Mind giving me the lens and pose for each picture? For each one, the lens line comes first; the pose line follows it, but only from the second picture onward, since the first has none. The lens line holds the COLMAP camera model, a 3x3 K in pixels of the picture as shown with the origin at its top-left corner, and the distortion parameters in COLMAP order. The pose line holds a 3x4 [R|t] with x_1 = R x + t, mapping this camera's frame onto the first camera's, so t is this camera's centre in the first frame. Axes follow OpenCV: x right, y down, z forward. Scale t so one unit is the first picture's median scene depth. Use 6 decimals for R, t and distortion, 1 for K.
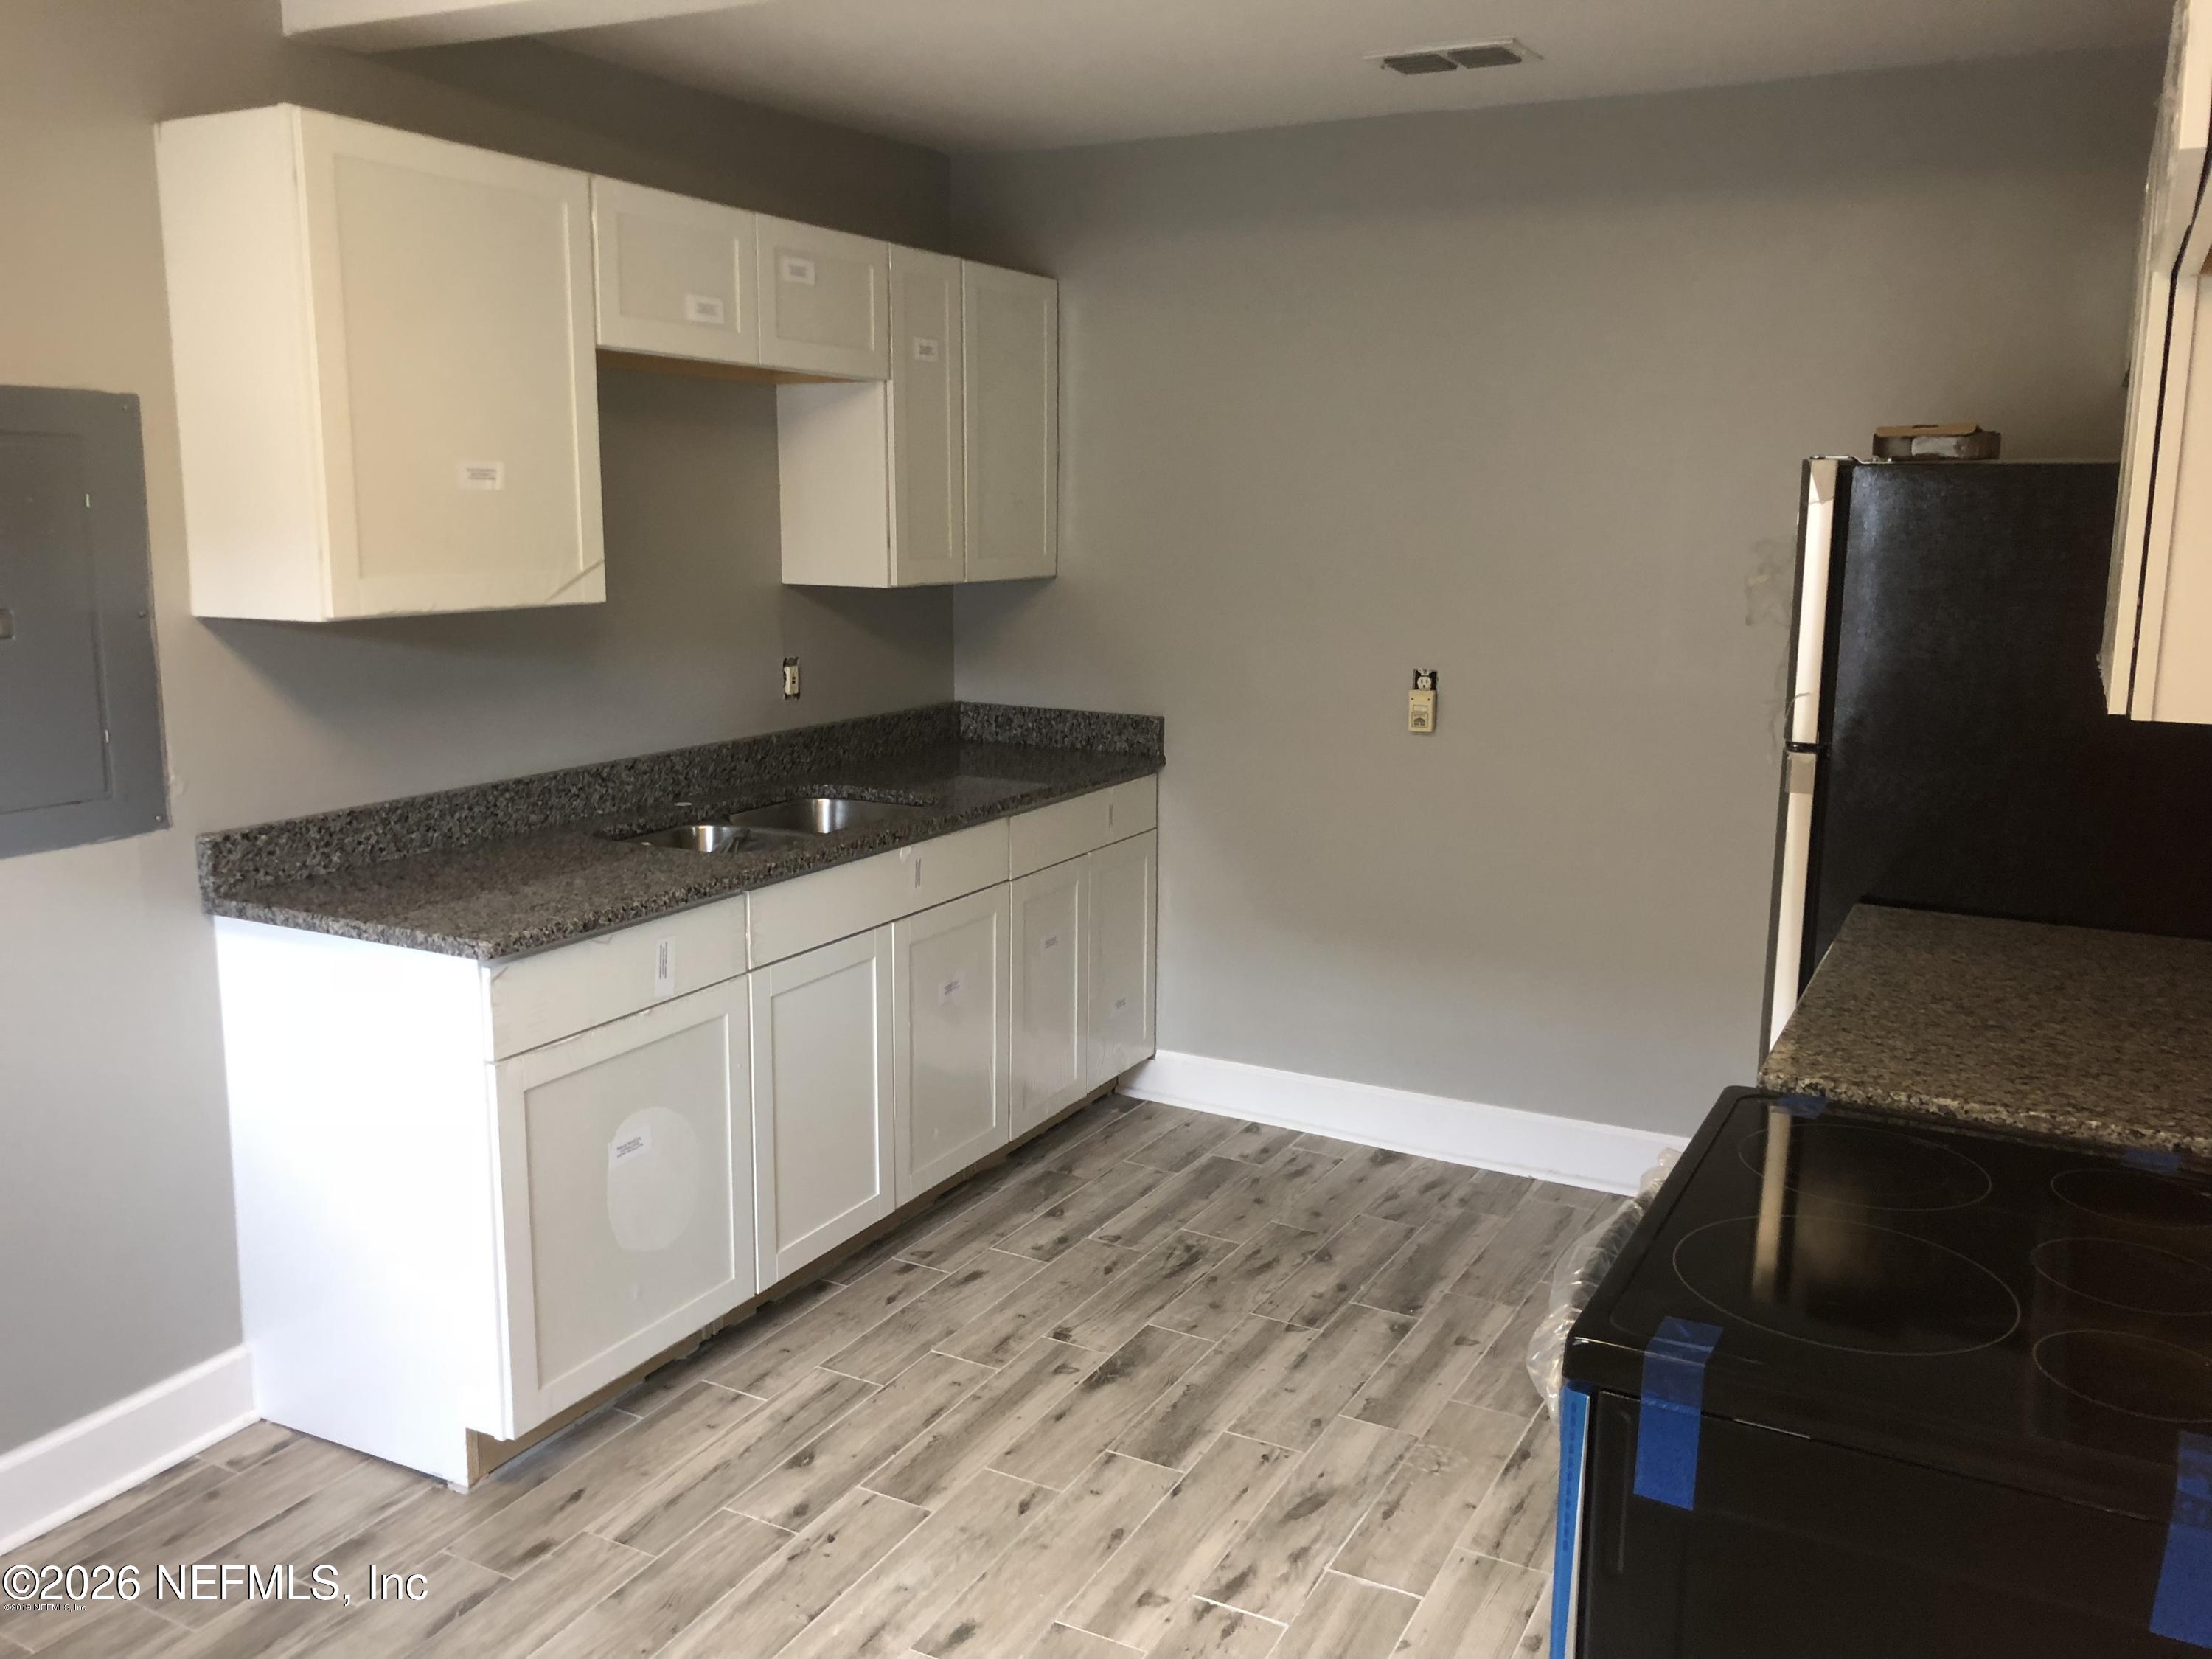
lens RADIAL K [[1816.4, 0, 1111.1], [0, 1816.4, 827.3], [0, 0, 1]] dist [0.027081, -0.018360]
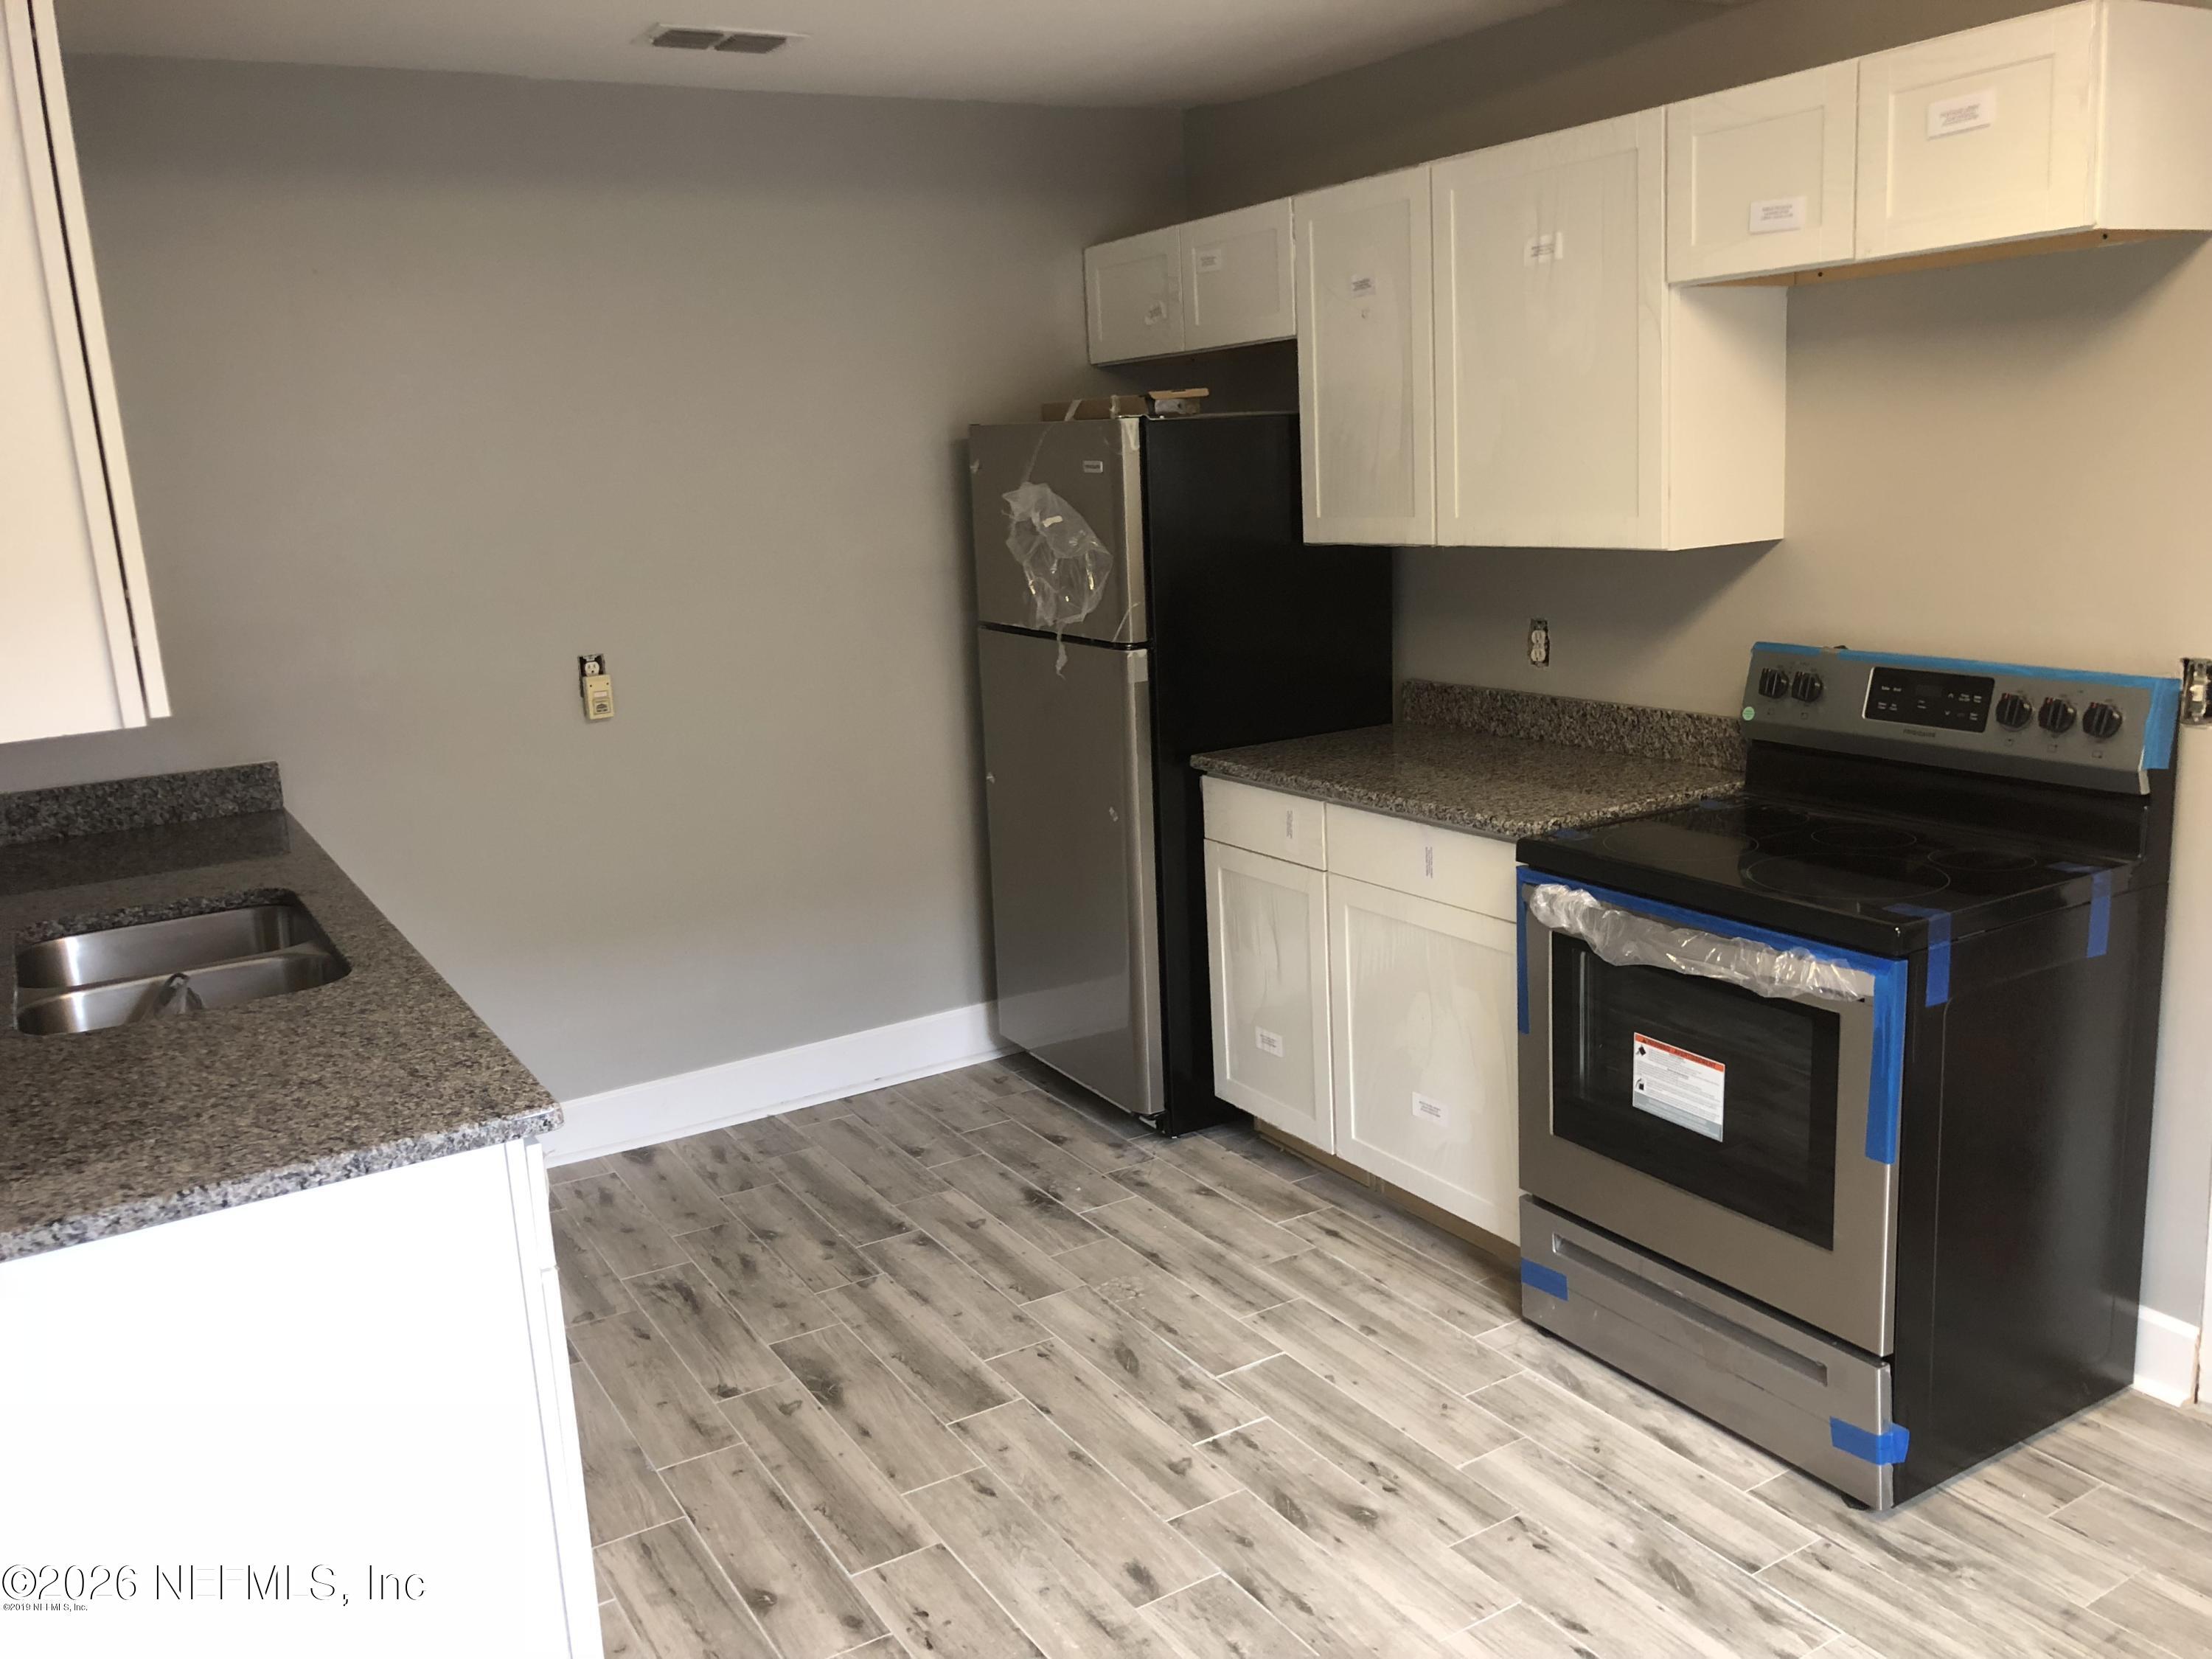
lens RADIAL K [[1816.4, 0, 1111.6], [0, 1816.4, 827.0], [0, 0, 1]] dist [0.027081, -0.018360]
pose [[0.509434, -0.214918, 0.833239, -0.668146], [0.212542, 0.969734, 0.120177, -0.071068], [-0.833848, 0.115876, 0.539695, 0.323755]]
